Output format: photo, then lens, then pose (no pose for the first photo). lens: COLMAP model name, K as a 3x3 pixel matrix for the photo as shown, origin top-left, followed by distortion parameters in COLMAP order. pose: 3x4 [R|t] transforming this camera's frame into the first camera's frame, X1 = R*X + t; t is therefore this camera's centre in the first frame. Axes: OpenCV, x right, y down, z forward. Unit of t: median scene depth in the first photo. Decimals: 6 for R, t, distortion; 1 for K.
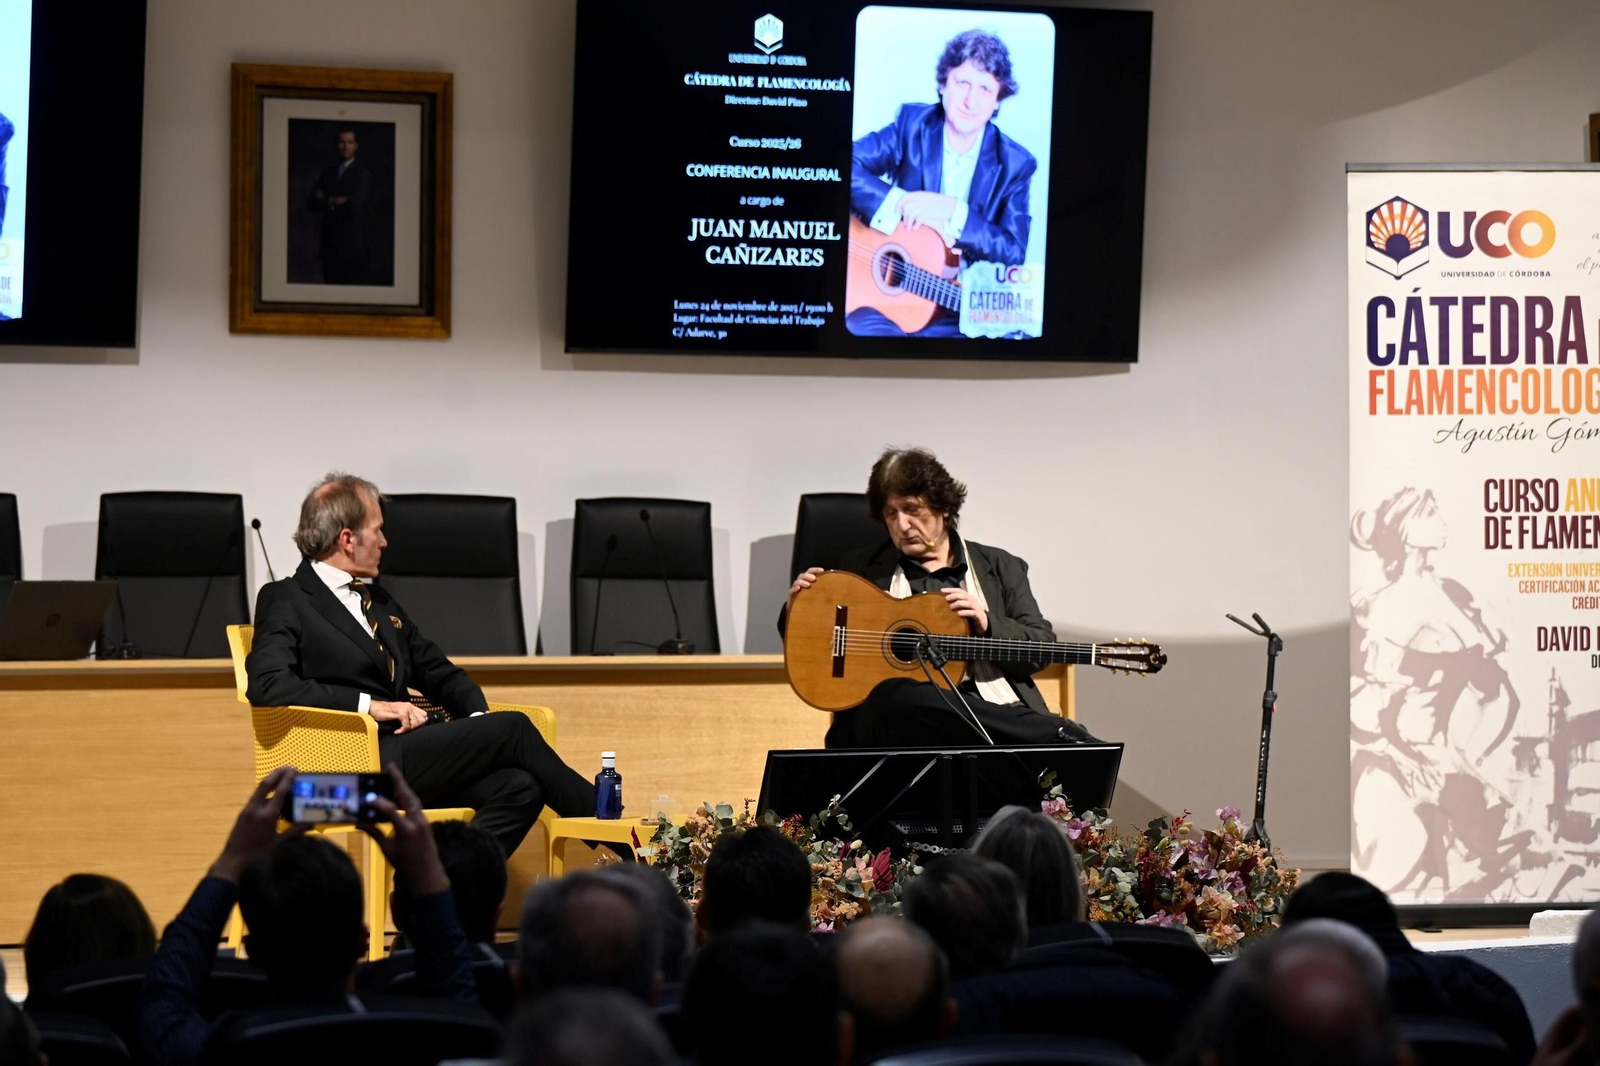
lens RADIAL K [[4801.9, 0, 803.9], [0, 4801.9, 501.6], [0, 0, 1]] dist [-0.068167, -0.599439]
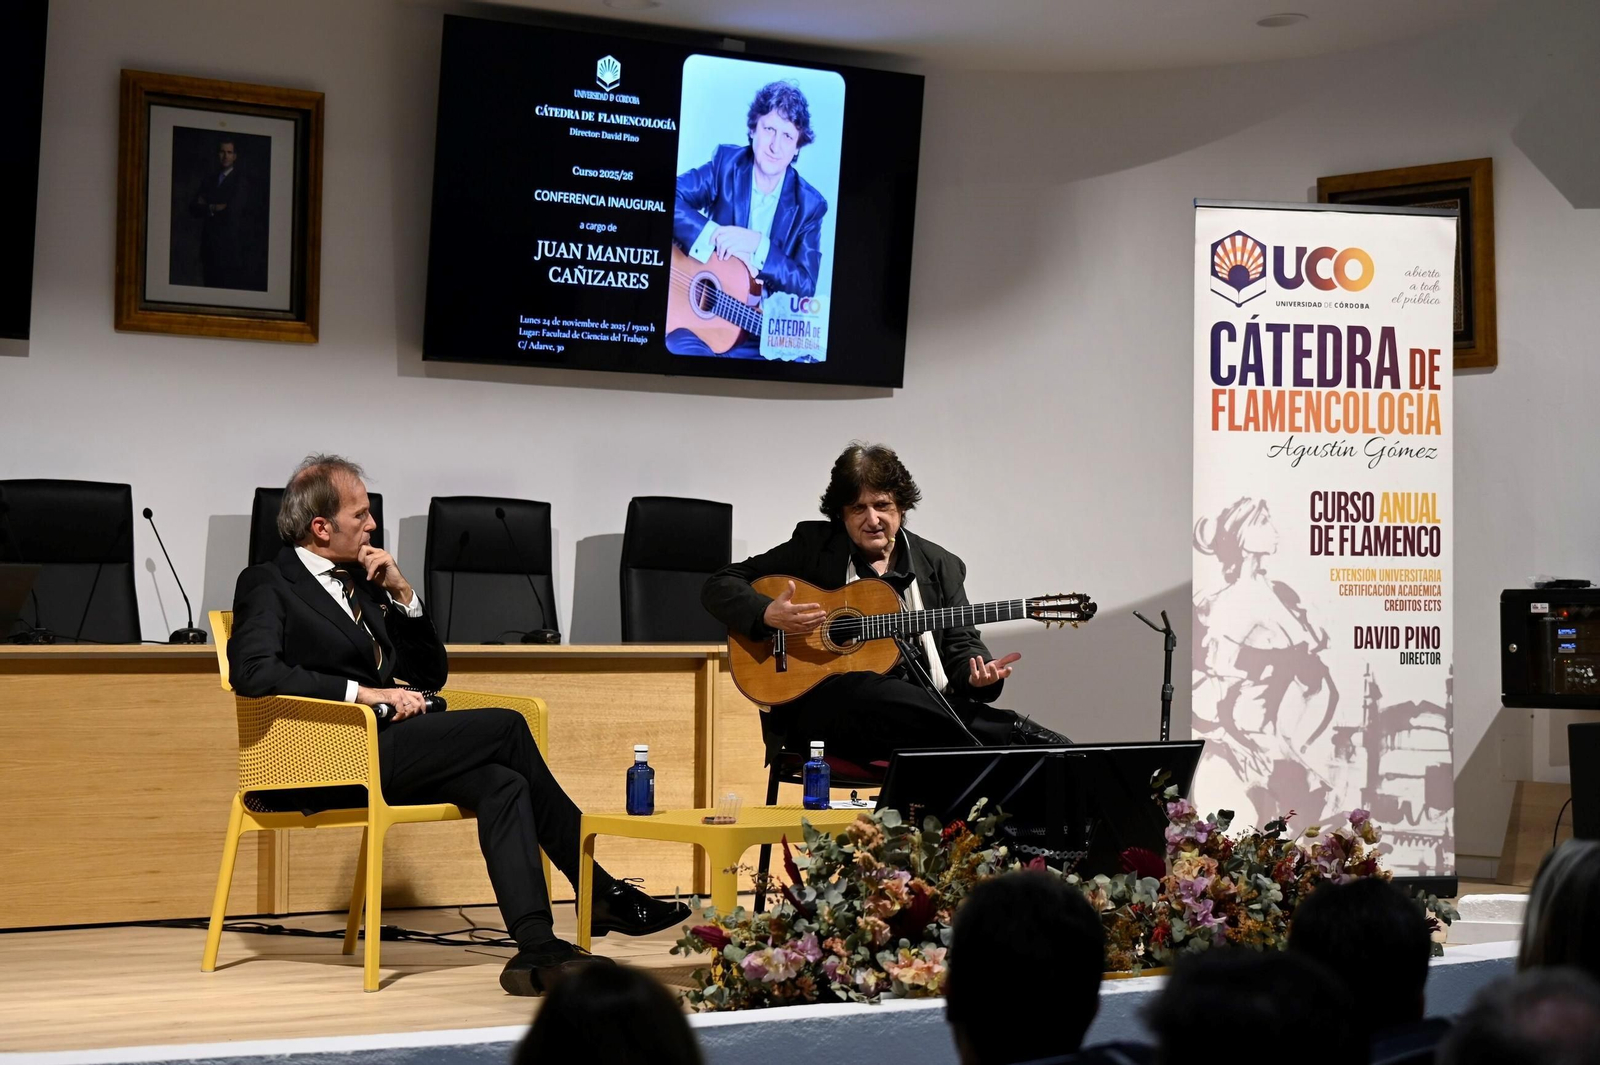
lens RADIAL K [[3161.7, 0, 800.0], [0, 3161.7, 532.5], [0, 0, 1]] dist [-0.046446, 0.070225]
pose [[0.977568, 0.017046, 0.209928, -0.113417], [-0.016367, 0.999854, -0.004970, 0.009389], [-0.209982, 0.001423, 0.977704, 0.291912]]
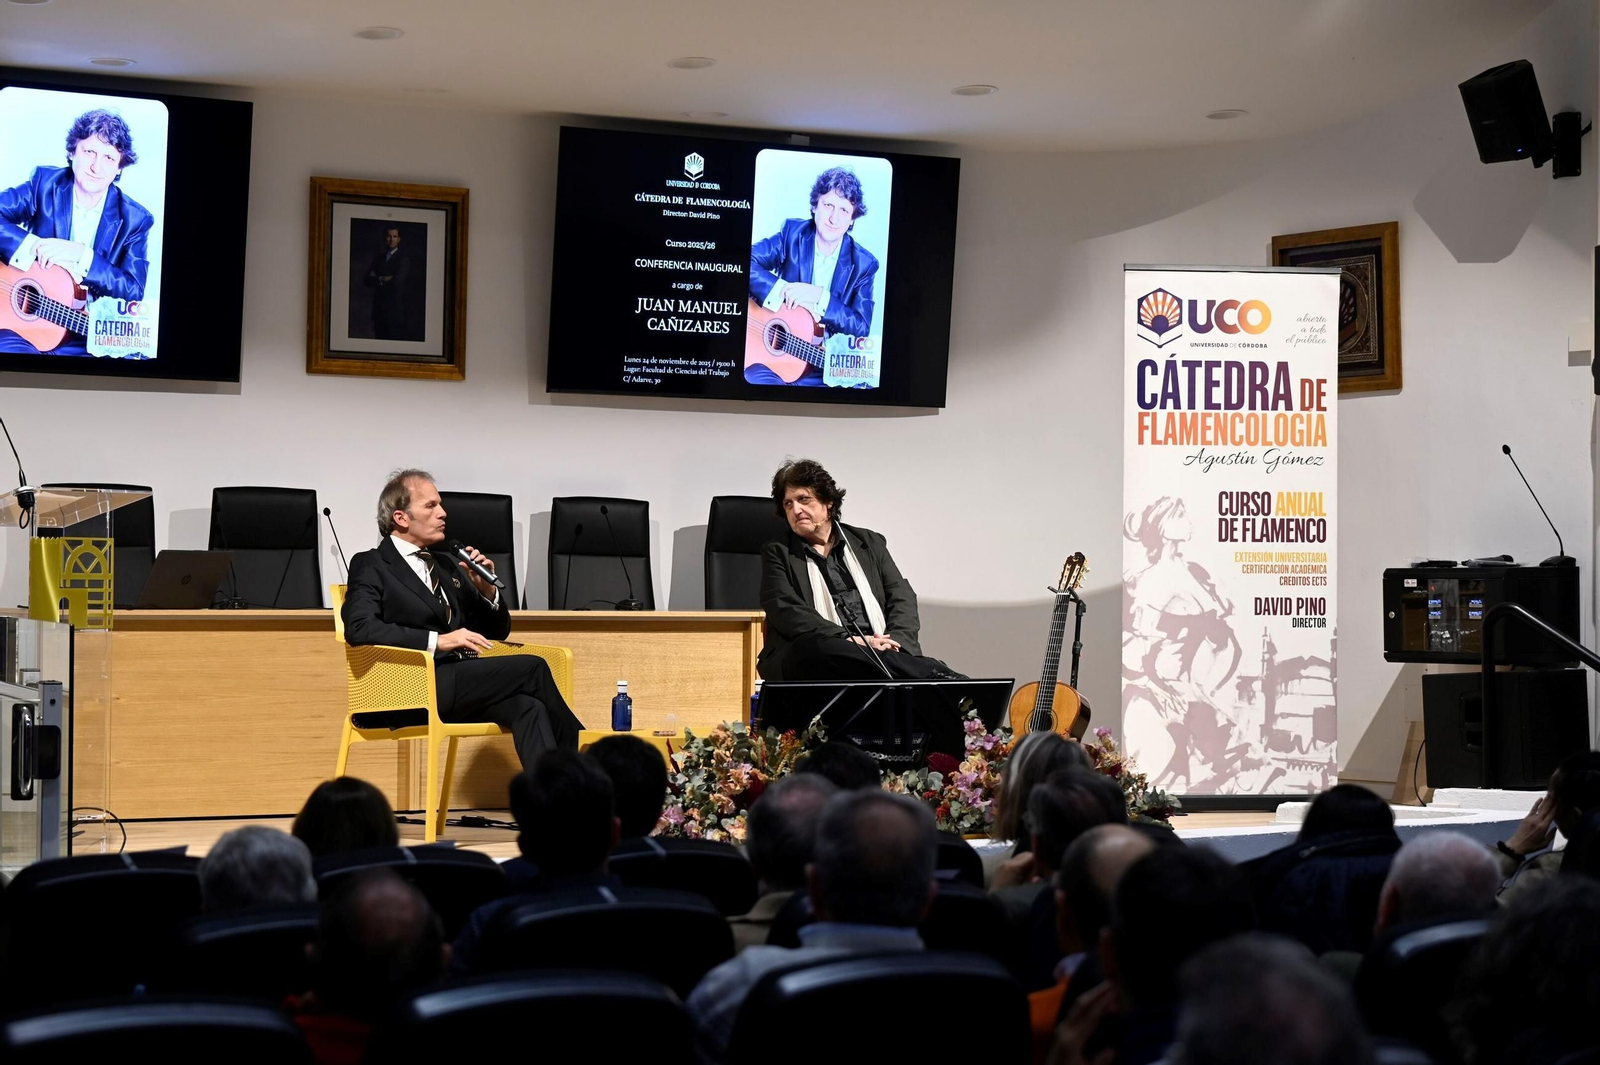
lens RADIAL K [[3079.0, 0, 800.0], [0, 3079.0, 532.5], [0, 0, 1]] dist [-0.066887, -0.143927]
pose [[0.996287, 0.013591, 0.085017, -0.051299], [-0.013972, 0.999895, 0.003889, 0.005017], [-0.084956, -0.005062, 0.996372, 0.106591]]
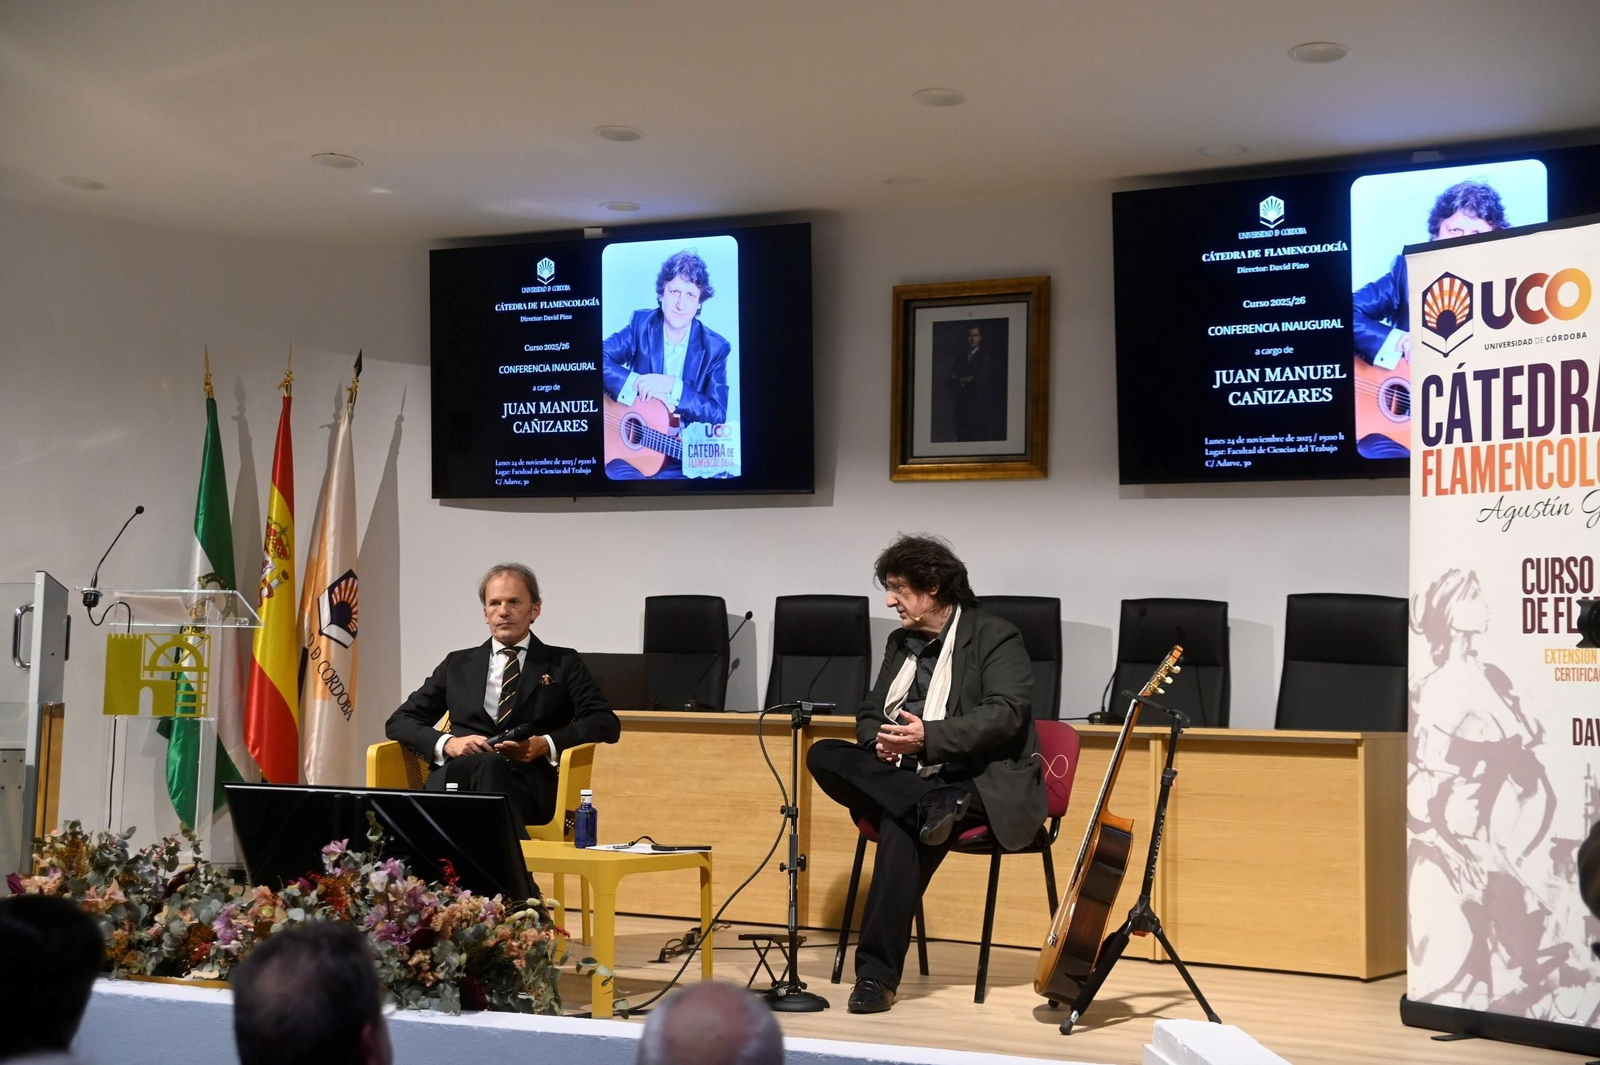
lens RADIAL K [[2379.4, 0, 800.7], [0, 2379.4, 491.9], [0, 0, 1]] dist [0.089214, 0.062471]
pose [[0.587626, -0.049208, -0.807635, 0.403319], [-0.010521, 0.997600, -0.068438, 0.014640], [0.809064, 0.048713, 0.585698, 0.558008]]
